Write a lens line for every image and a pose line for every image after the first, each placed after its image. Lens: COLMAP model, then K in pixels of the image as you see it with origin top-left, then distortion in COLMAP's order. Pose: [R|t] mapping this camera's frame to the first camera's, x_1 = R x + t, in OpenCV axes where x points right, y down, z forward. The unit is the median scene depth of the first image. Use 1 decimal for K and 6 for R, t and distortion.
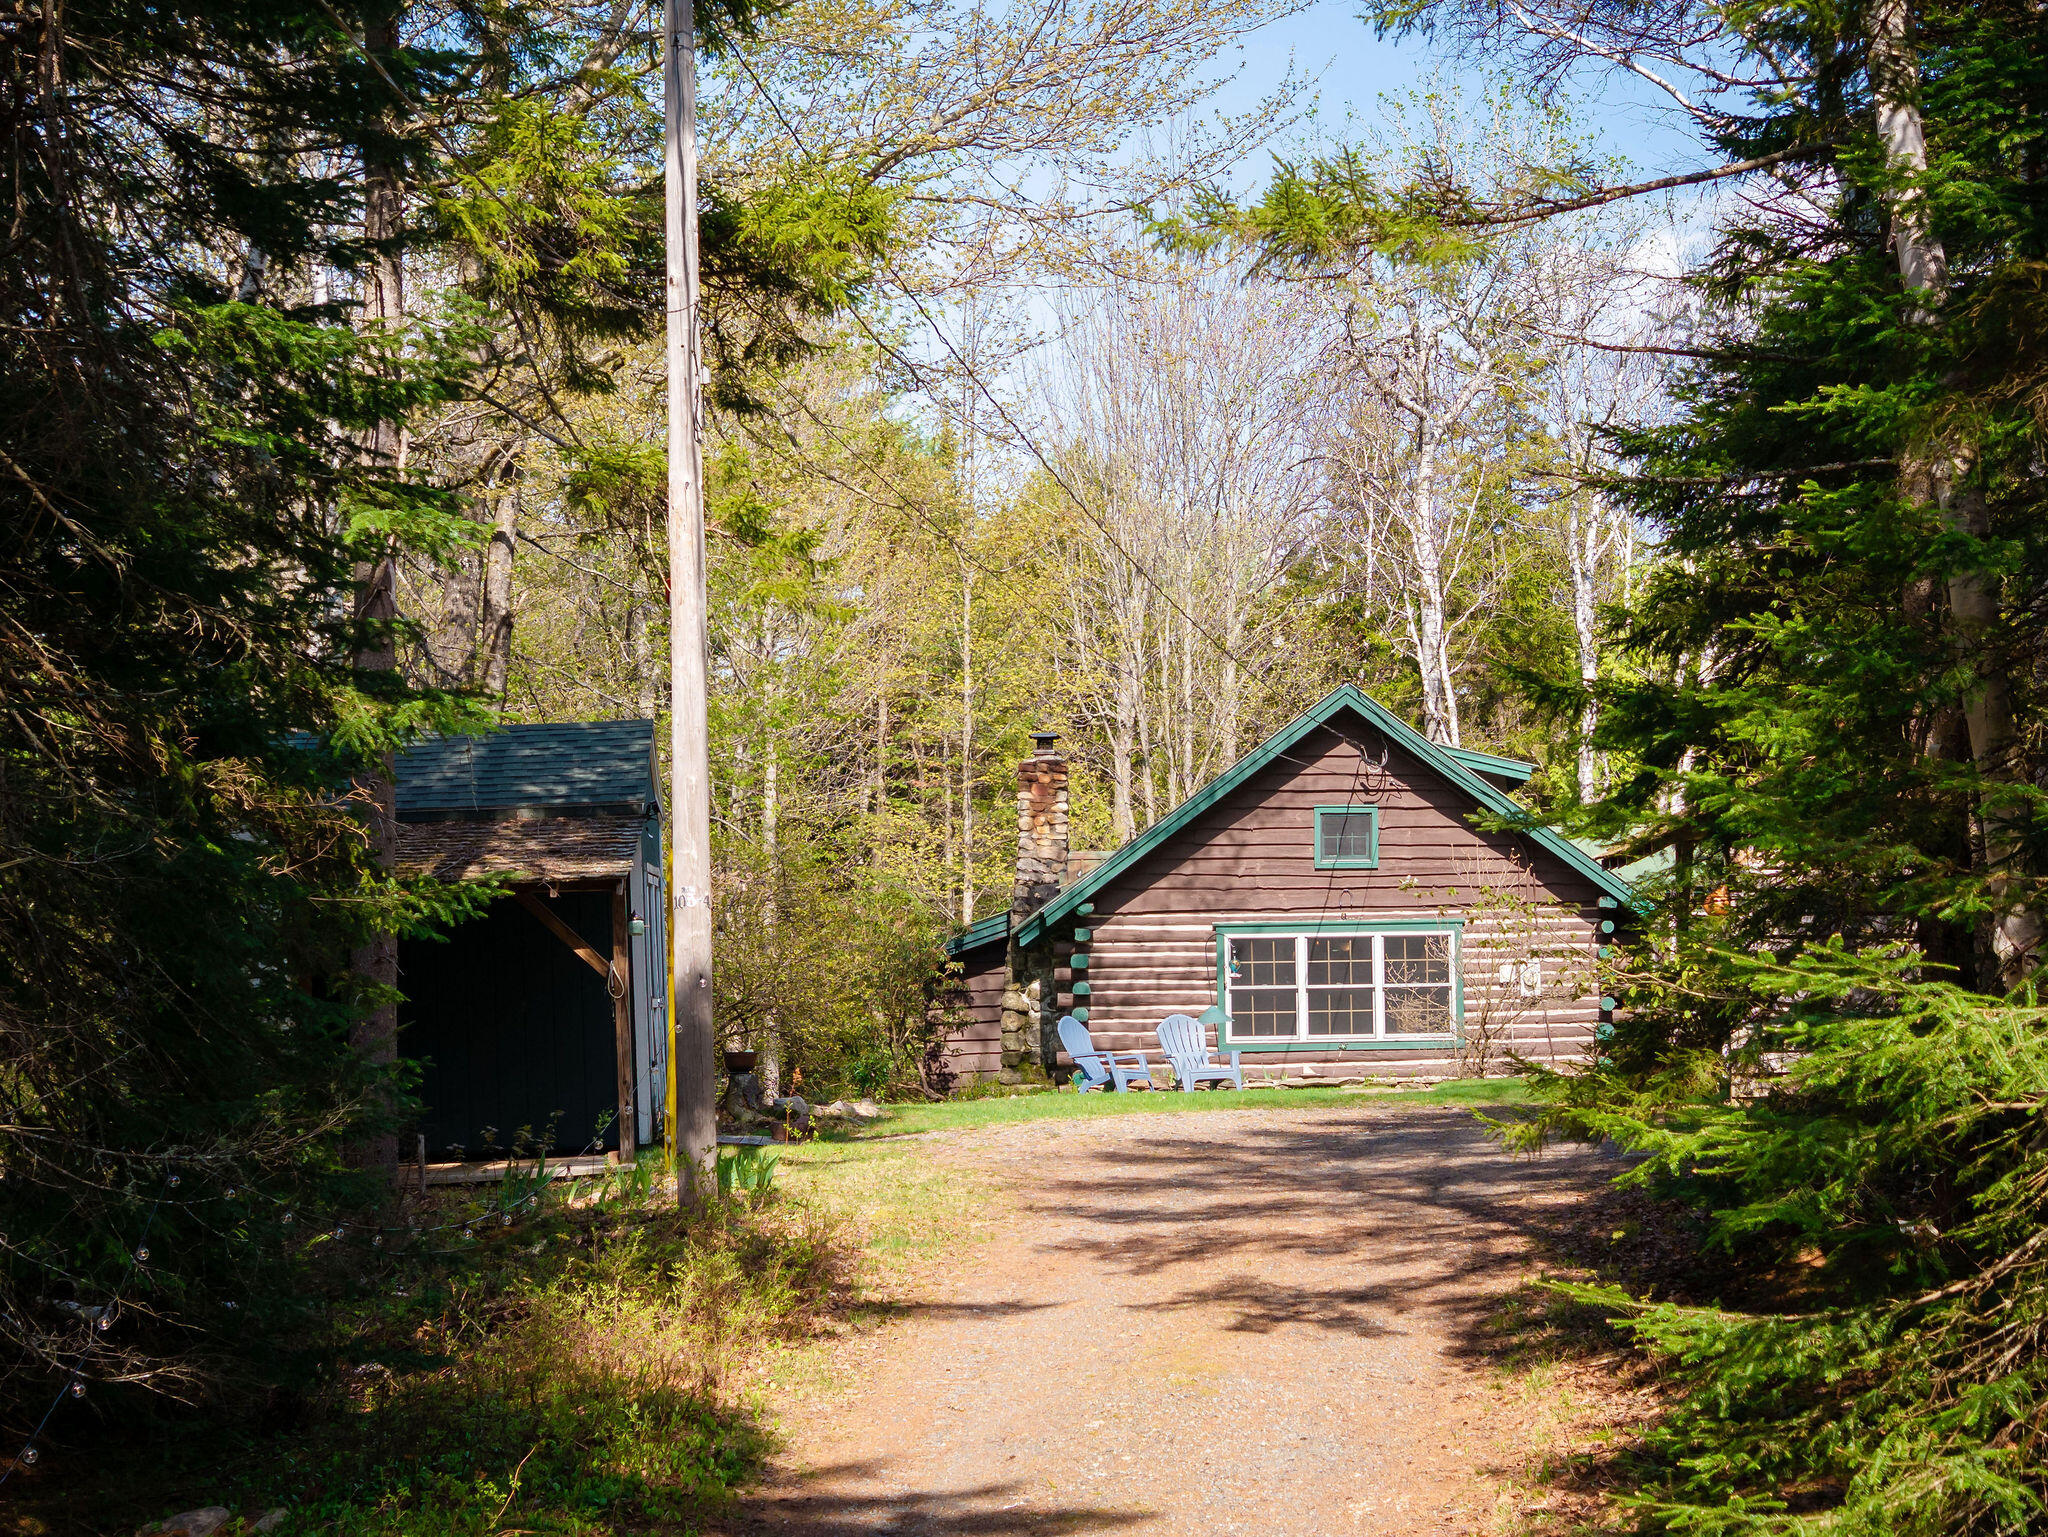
lens RADIAL K [[4597.3, 0, 1024.0], [0, 4597.3, 768.5], [0, 0, 1]] dist [0.052485, 0.094113]
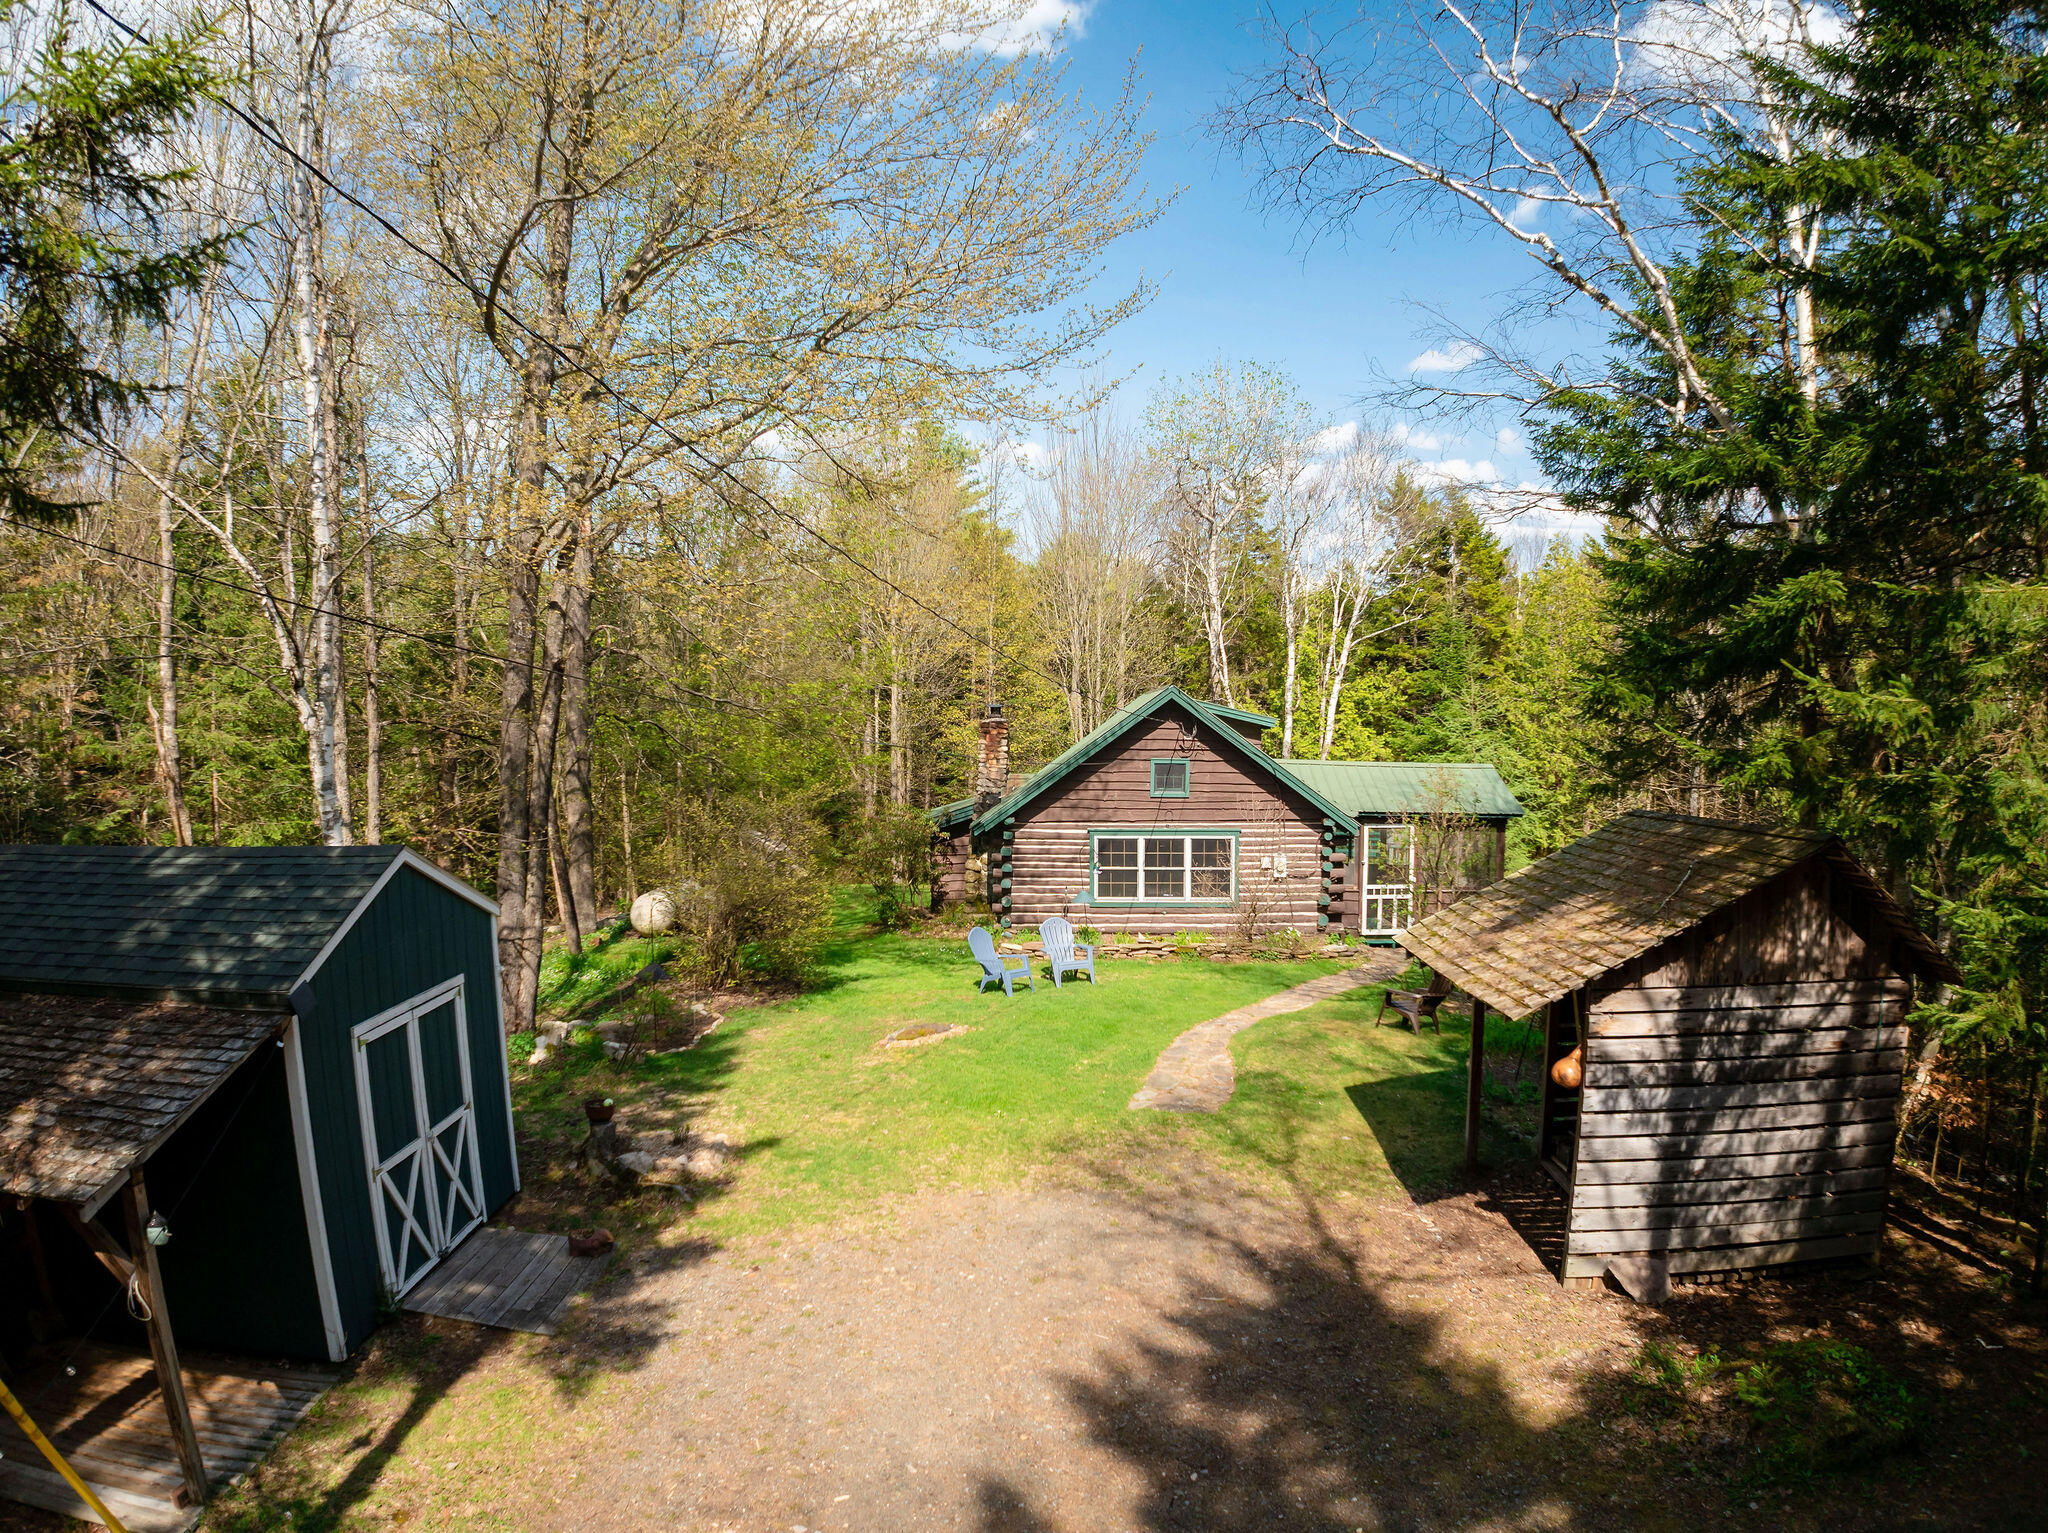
lens RADIAL K [[1478.4, 0, 1024.0], [0, 1478.4, 766.5], [0, 0, 1]] dist [-0.039187, 0.013258]
pose [[0.999373, 0.016837, -0.031139, 0.034330], [-0.014034, 0.996010, 0.088132, -0.035035], [0.032499, -0.087640, 0.995622, 0.472690]]
